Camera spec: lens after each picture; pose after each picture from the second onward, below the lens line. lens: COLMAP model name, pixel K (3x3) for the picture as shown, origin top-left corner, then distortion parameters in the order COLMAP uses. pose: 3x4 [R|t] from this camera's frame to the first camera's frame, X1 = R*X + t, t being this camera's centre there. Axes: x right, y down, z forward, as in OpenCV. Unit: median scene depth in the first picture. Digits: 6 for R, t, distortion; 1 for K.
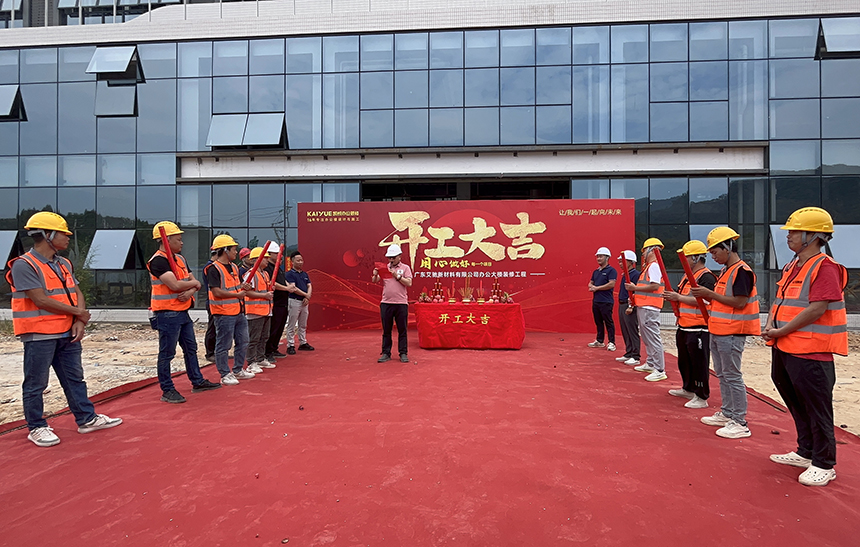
lens RADIAL K [[438.8, 0, 450.5], [0, 438.8, 273.6], [0, 0, 1]] dist [-0.003860, 0.001214]
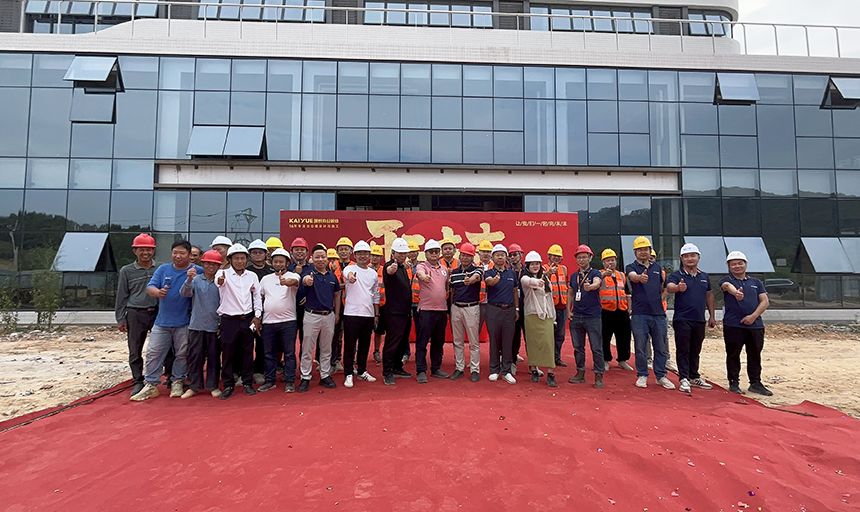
lens RADIAL K [[409.6, 0, 455.4], [0, 409.6, 255.4], [0, 0, 1]] dist [-0.003503, 0.000197]
pose [[0.992675, 0.007688, 0.120574, -0.033656], [-0.001212, 0.998557, -0.053687, 0.003336], [-0.120812, 0.053147, 0.991252, -0.041756]]
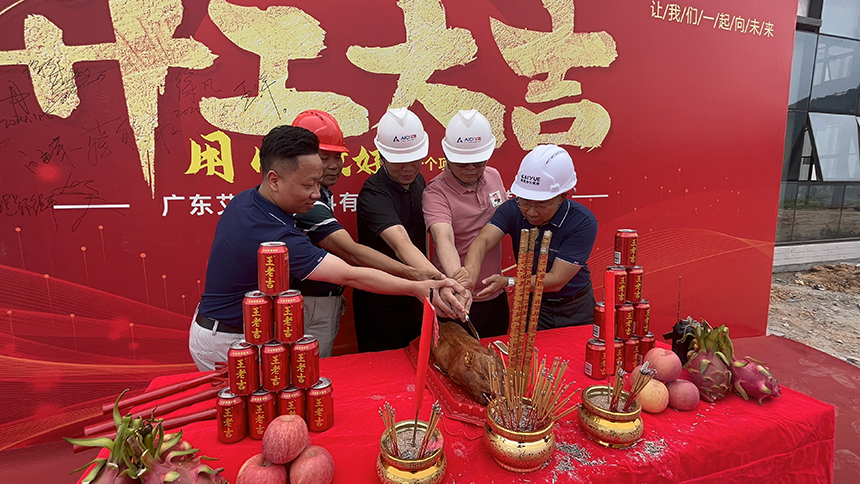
lens RADIAL K [[393.2, 0, 430.1], [0, 393.2, 246.0], [0, 0, 1]] dist [-0.006806, 0.000032]
pose [[0.936909, -0.058035, 0.344722, -0.016747], [0.003098, 0.987462, 0.157824, -0.007525], [-0.349560, -0.146799, 0.925342, 0.618731]]
